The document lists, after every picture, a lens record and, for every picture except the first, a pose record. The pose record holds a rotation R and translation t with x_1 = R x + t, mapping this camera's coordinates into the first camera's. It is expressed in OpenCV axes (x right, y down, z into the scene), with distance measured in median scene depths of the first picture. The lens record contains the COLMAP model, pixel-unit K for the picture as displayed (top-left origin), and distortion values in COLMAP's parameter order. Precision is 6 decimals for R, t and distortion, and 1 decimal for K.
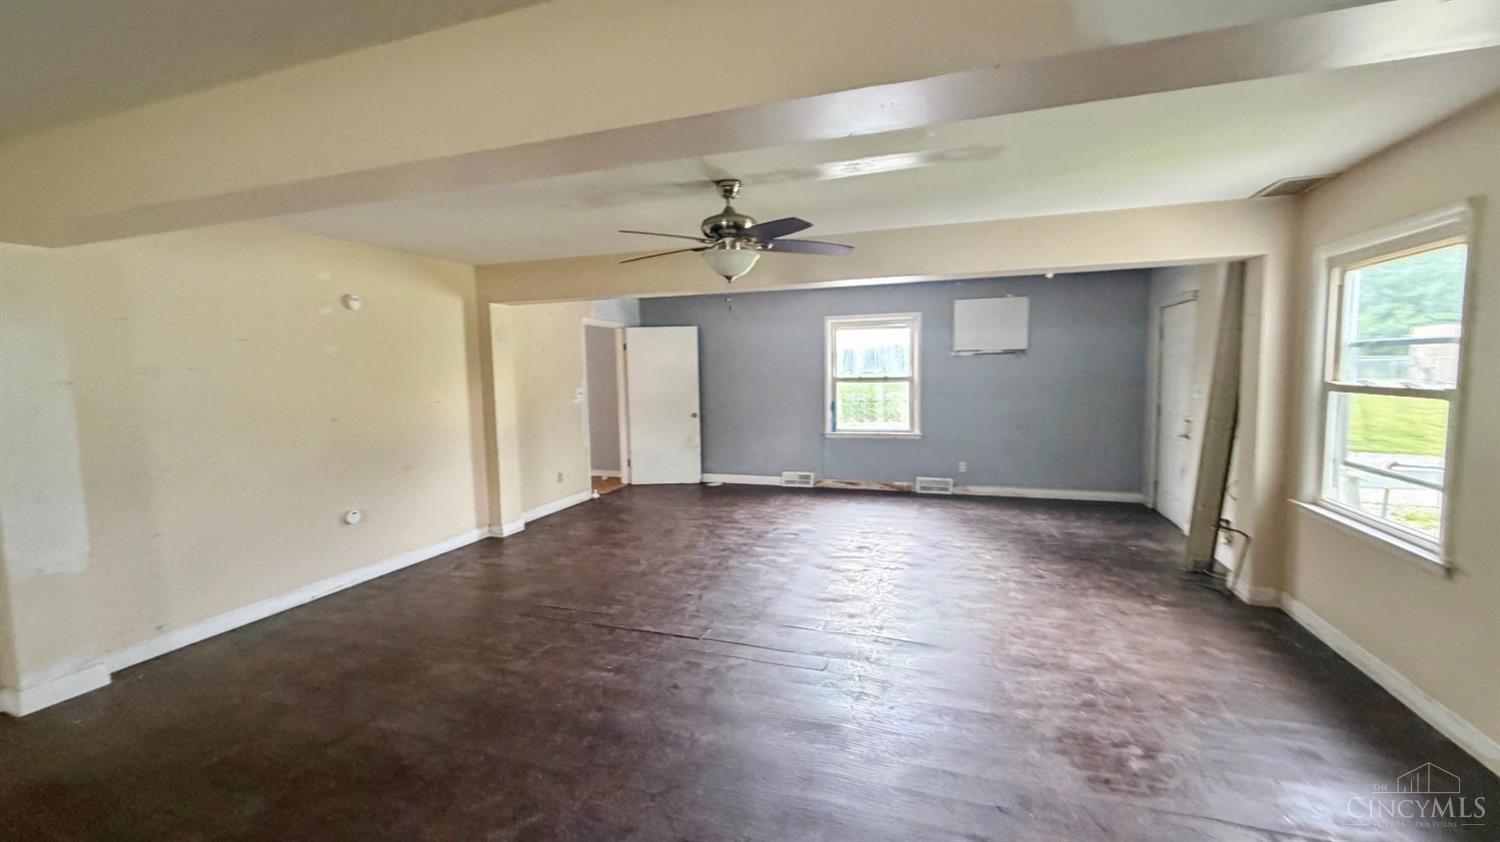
lens RADIAL K [[620.8, 0, 743.2], [0, 620.8, 425.0], [0, 0, 1]] dist [0.002390, 0.000155]
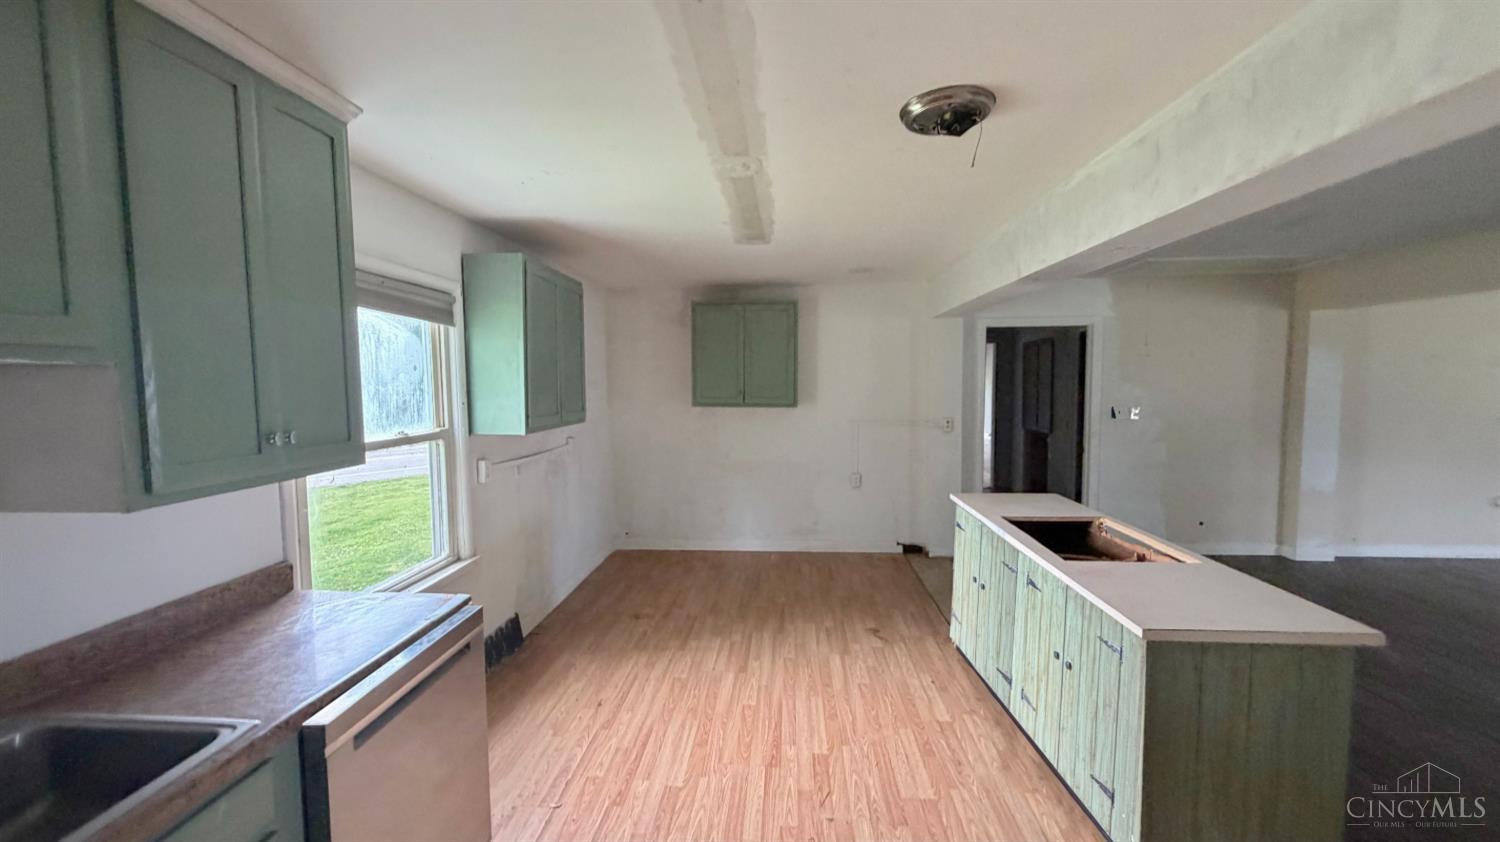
lens RADIAL K [[597.1, 0, 748.1], [0, 597.1, 421.8], [0, 0, 1]] dist [0.002182, 0.000213]
pose [[0.261725, 0.083019, -0.961565, 0.060418], [-0.082628, 0.994563, 0.063378, 0.039467], [0.961599, 0.062864, 0.267161, -0.596028]]
